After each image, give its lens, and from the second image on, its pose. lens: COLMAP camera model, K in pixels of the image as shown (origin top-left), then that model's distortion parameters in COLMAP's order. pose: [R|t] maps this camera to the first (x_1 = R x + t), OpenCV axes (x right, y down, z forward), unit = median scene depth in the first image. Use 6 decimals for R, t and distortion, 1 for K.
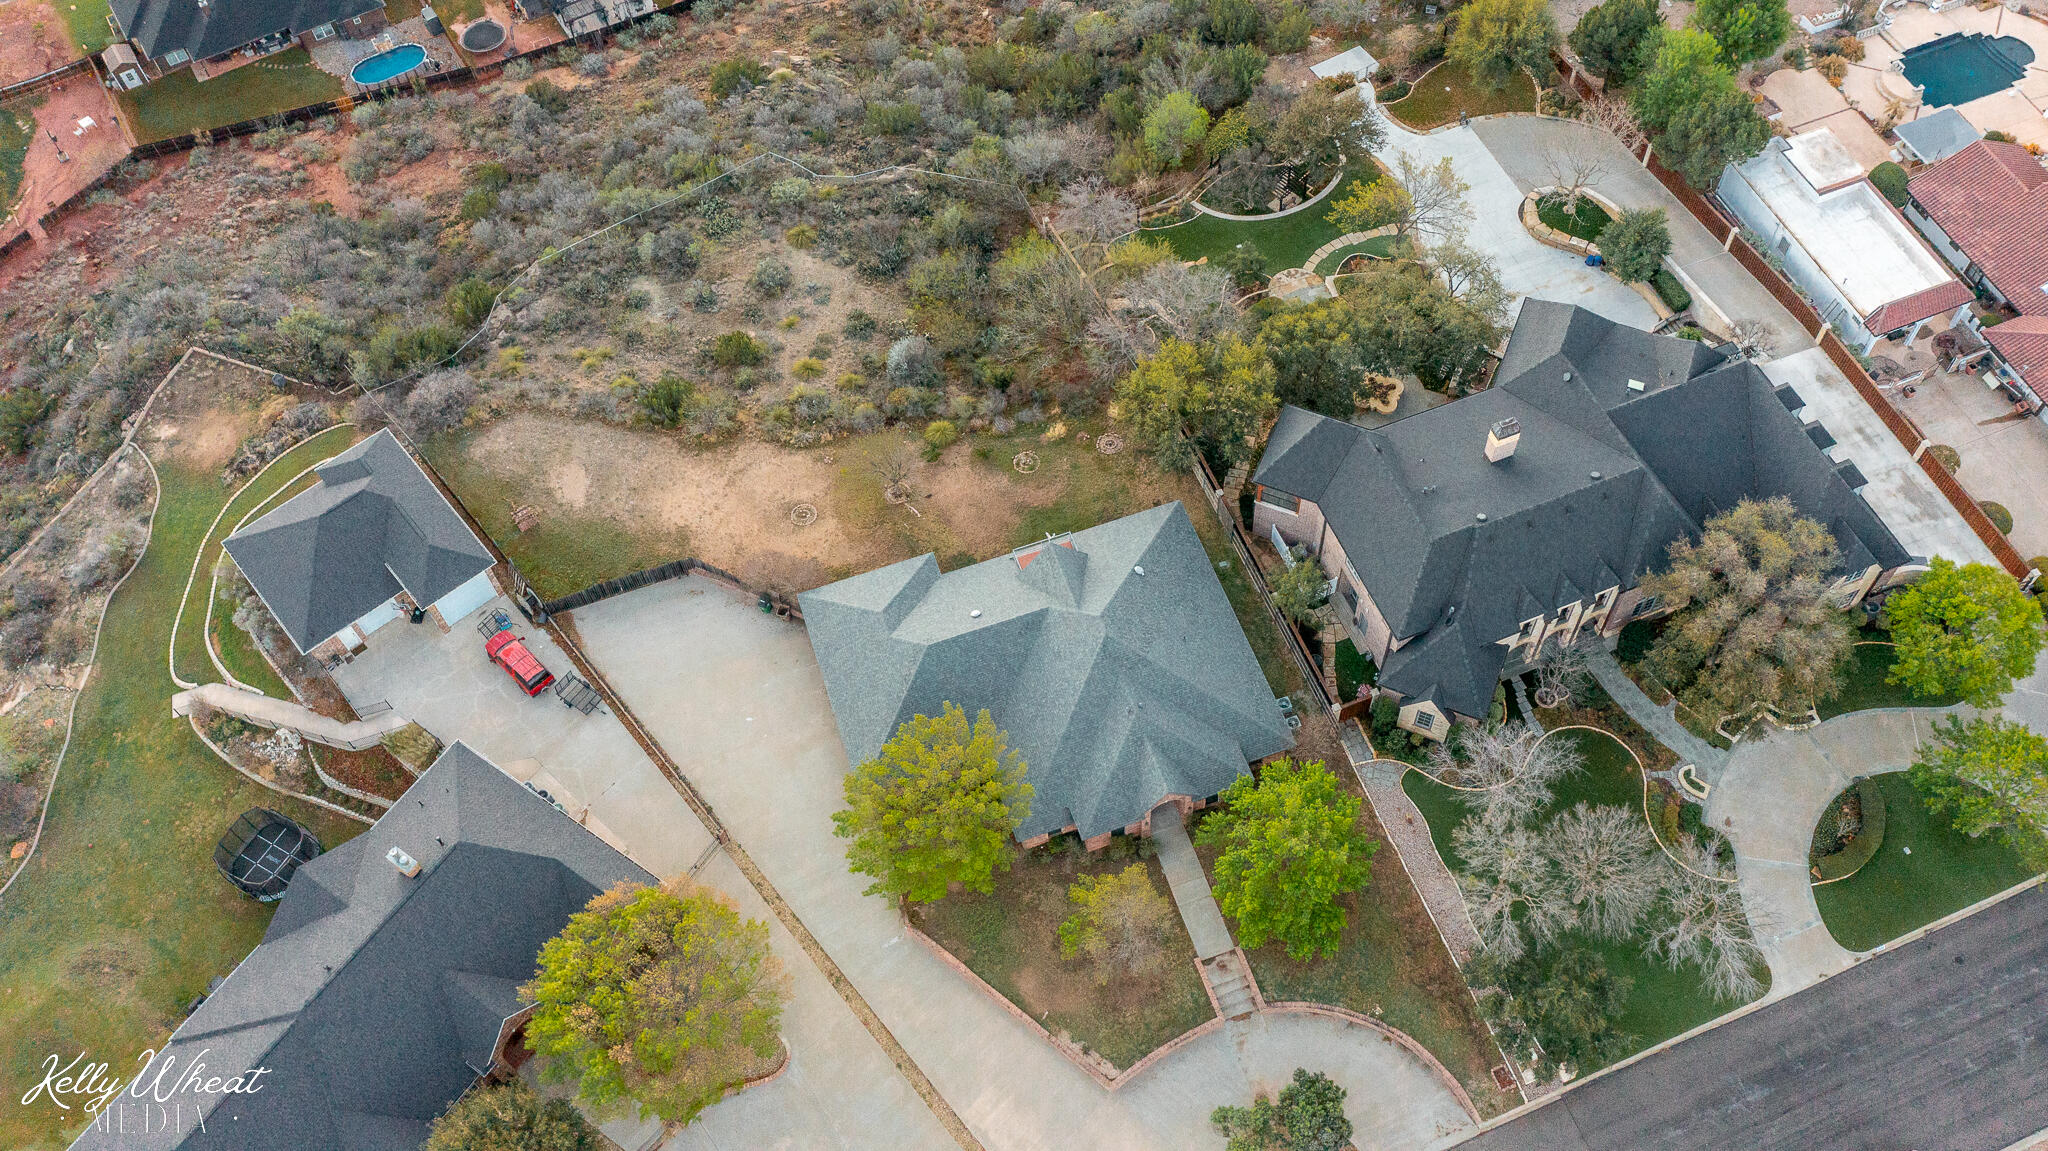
lens RADIAL K [[1747.3, 0, 1089.4], [0, 1747.3, 528.0], [0, 0, 1]] dist [0.007268, 0.004892]
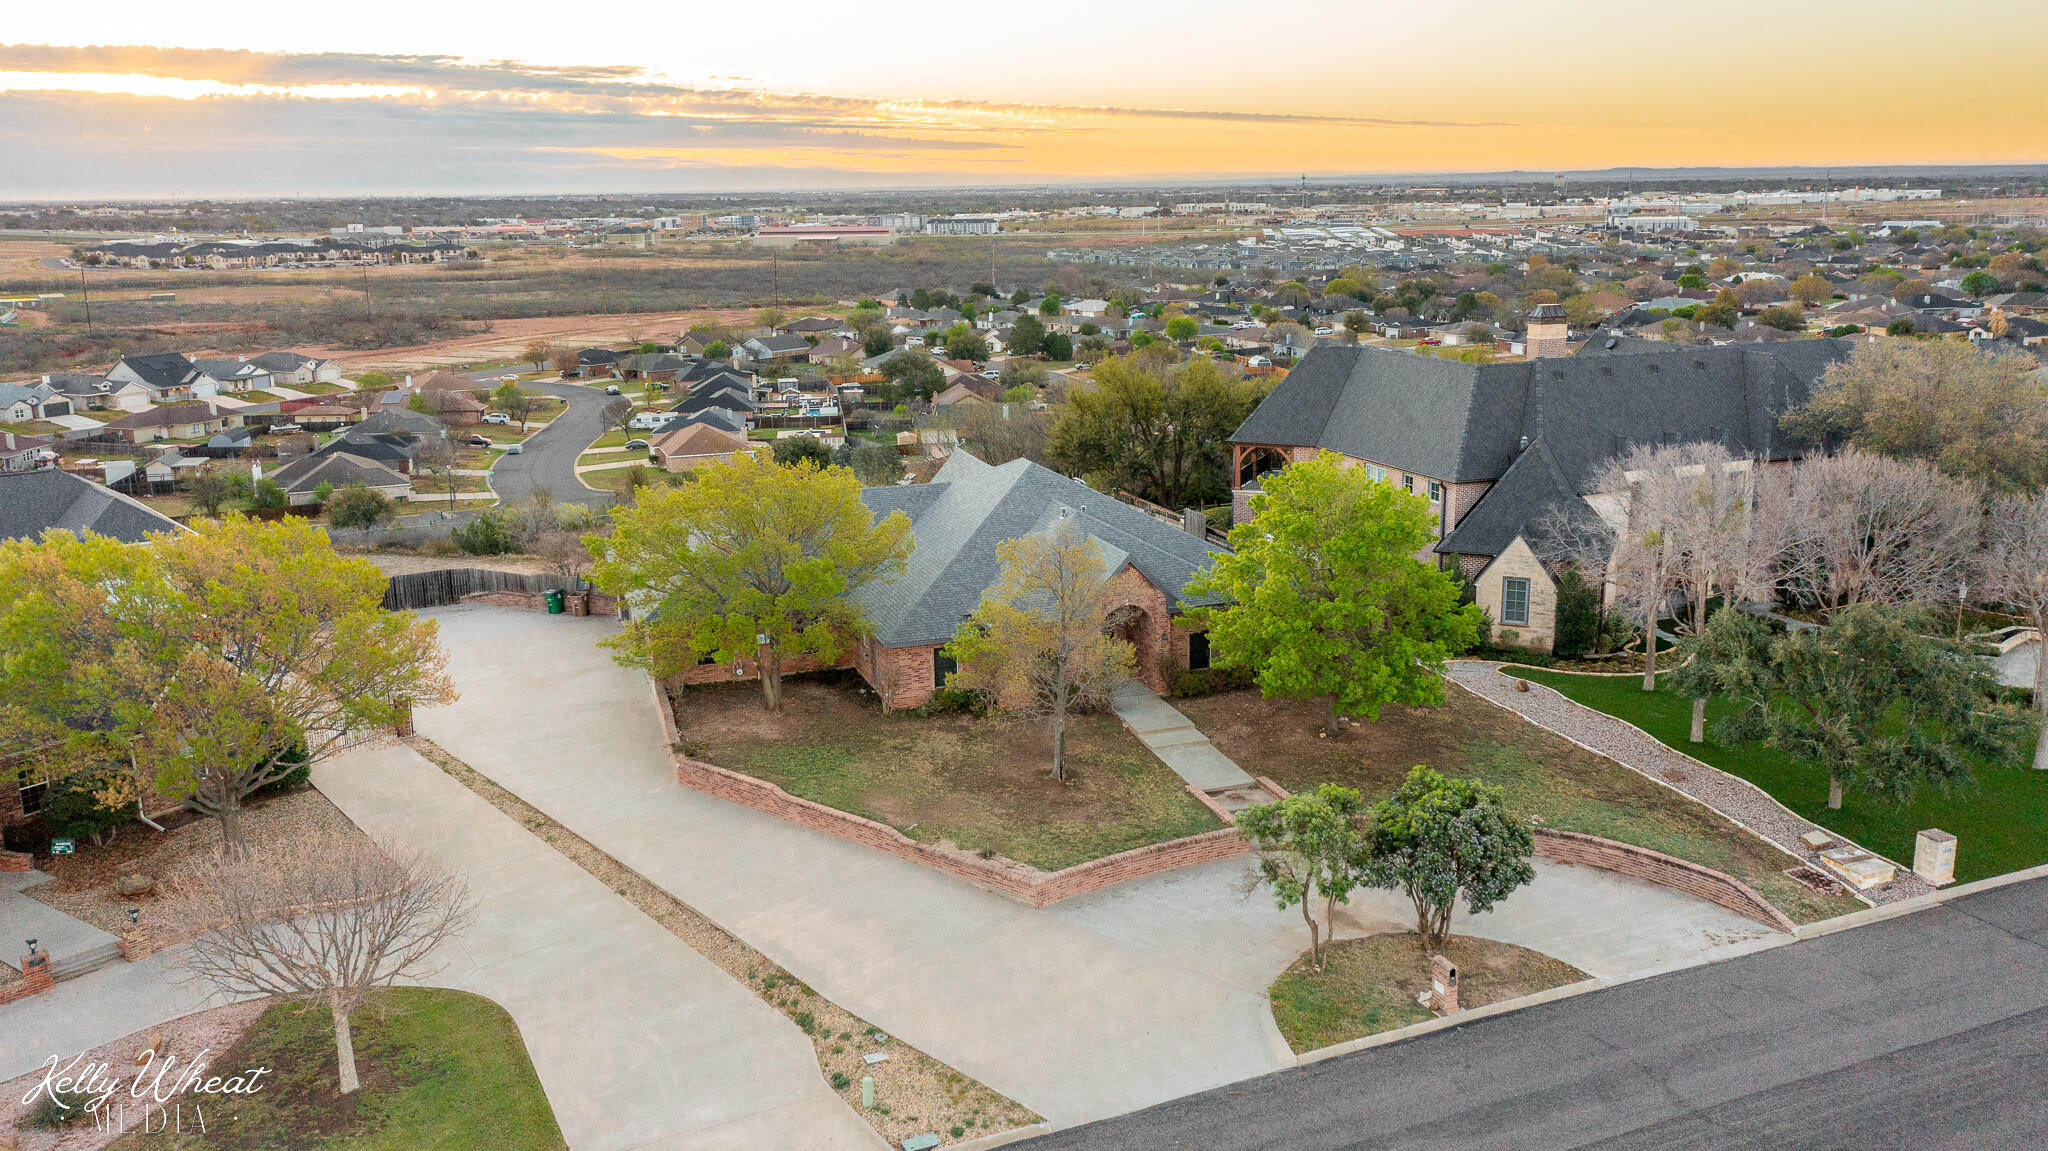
lens RADIAL K [[1643.6, 0, 1025.7], [0, 1643.6, 565.2], [0, 0, 1]] dist [0.000657, 0.012090]
pose [[0.999949, 0.006307, -0.007837, 0.011084], [-0.009977, 0.721180, -0.692675, 0.488819], [0.001283, 0.692719, 0.721207, 0.501478]]
